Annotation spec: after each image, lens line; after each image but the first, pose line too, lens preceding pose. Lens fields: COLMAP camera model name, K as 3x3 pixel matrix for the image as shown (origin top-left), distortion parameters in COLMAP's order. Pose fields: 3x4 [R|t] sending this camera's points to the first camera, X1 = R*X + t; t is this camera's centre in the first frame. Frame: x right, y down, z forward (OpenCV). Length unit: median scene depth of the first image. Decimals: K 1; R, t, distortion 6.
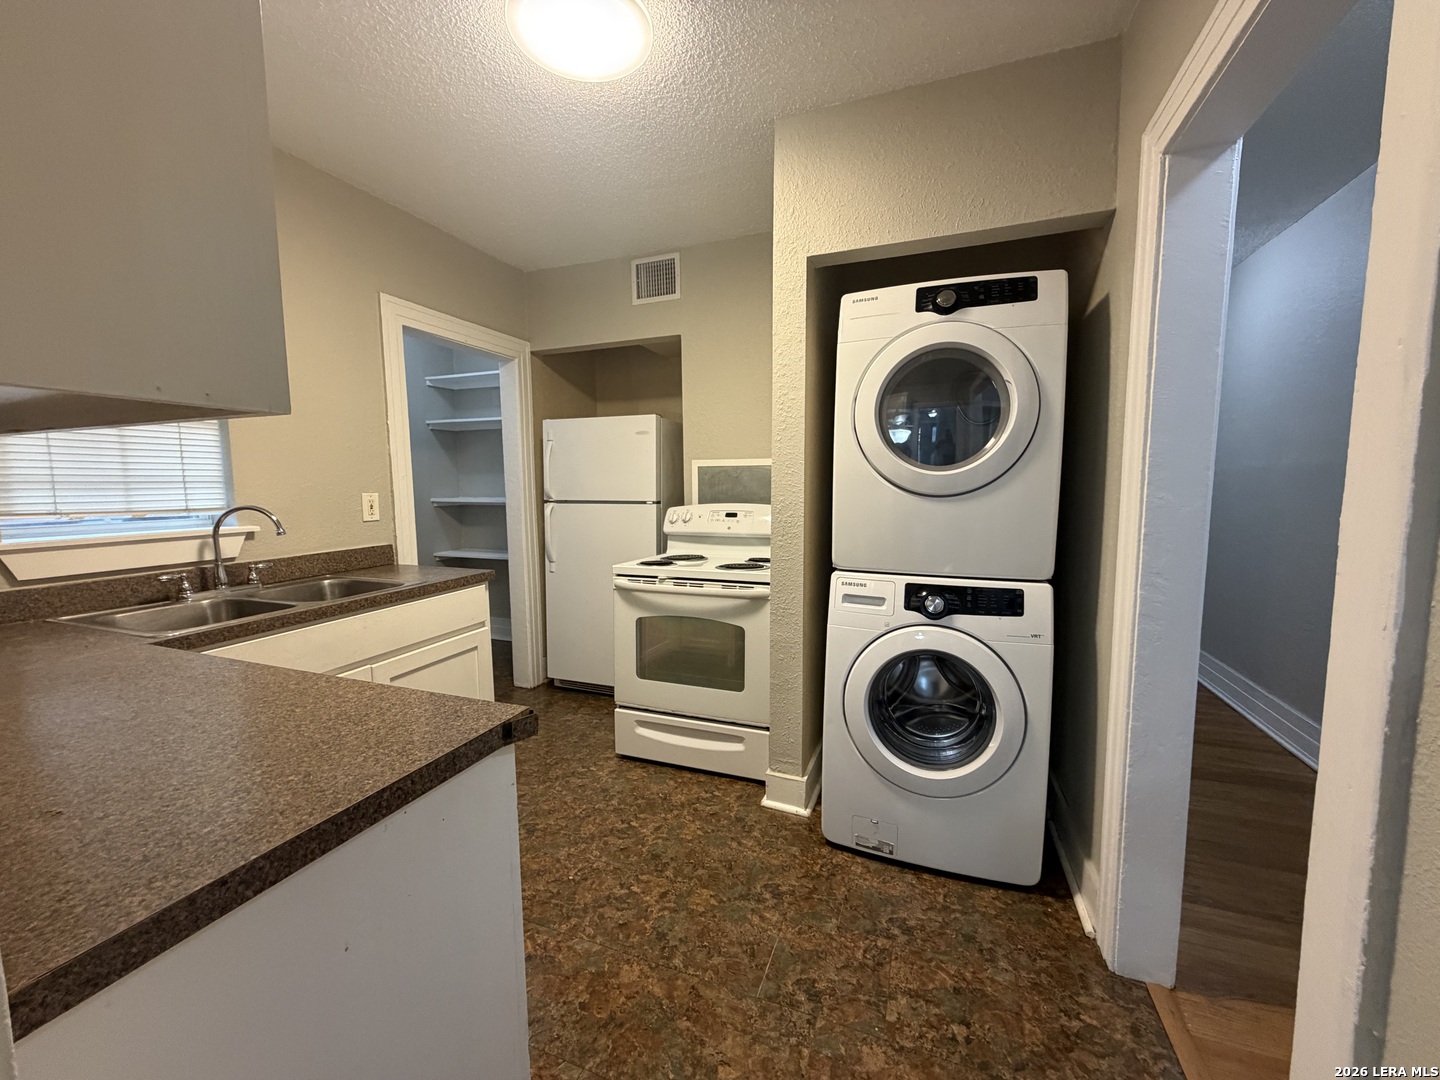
lens RADIAL K [[575.5, 0, 712.5], [0, 575.5, 536.4], [0, 0, 1]] dist [0.006979, -0.000214]
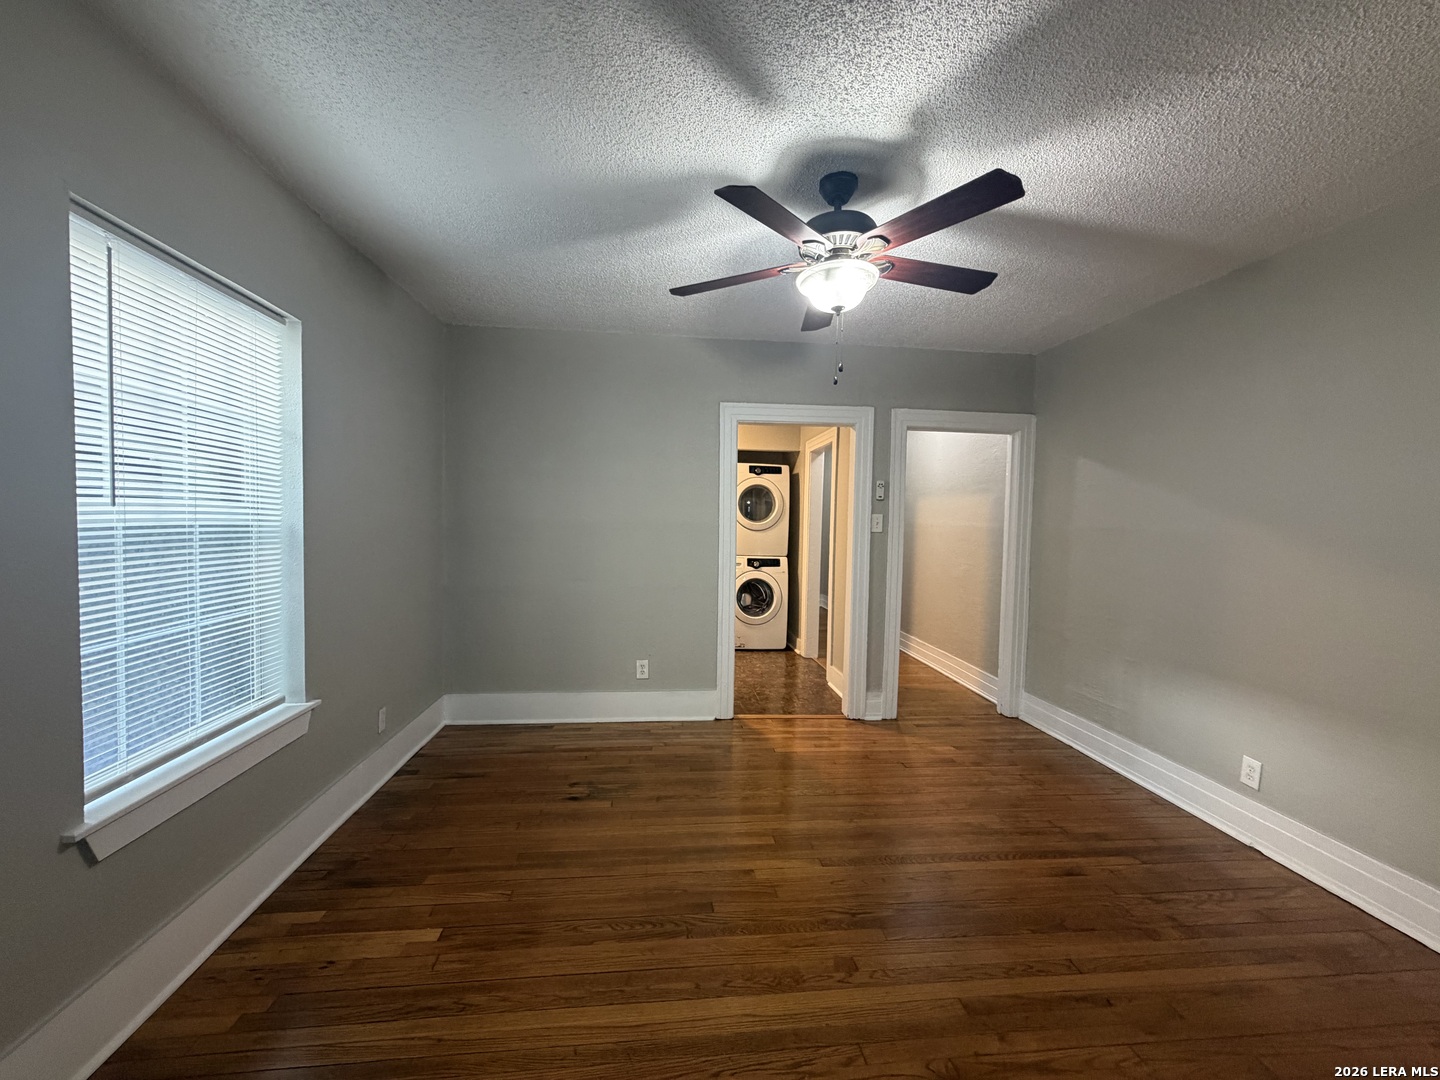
lens RADIAL K [[575.5, 0, 716.4], [0, 575.5, 535.2], [0, 0, 1]] dist [0.006979, -0.000214]
pose [[0.889700, 0.013164, 0.456356, -1.264372], [0.013617, 0.998374, -0.055345, 0.130137], [-0.456343, 0.055455, 0.888074, -1.734744]]
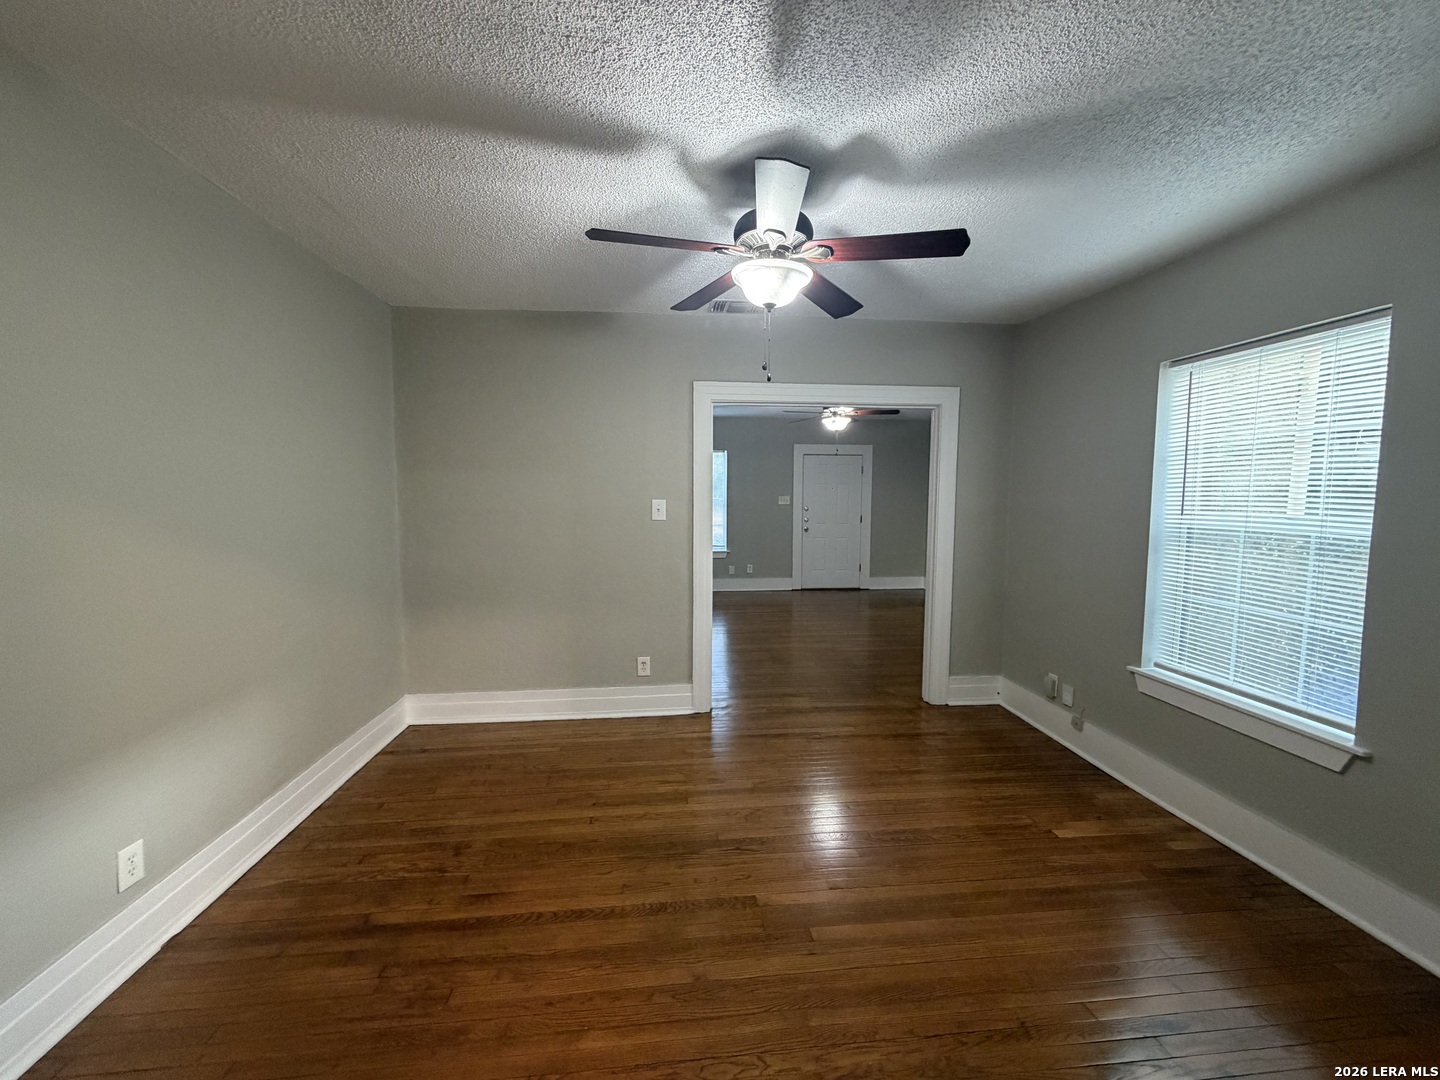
lens RADIAL K [[575.5, 0, 729.3], [0, 575.5, 533.2], [0, 0, 1]] dist [0.006979, -0.000214]
pose [[-0.886059, 0.033020, -0.462396, 2.242506], [-0.046182, 0.986210, 0.158922, -0.493924], [0.461267, 0.162169, -0.872315, 3.263412]]
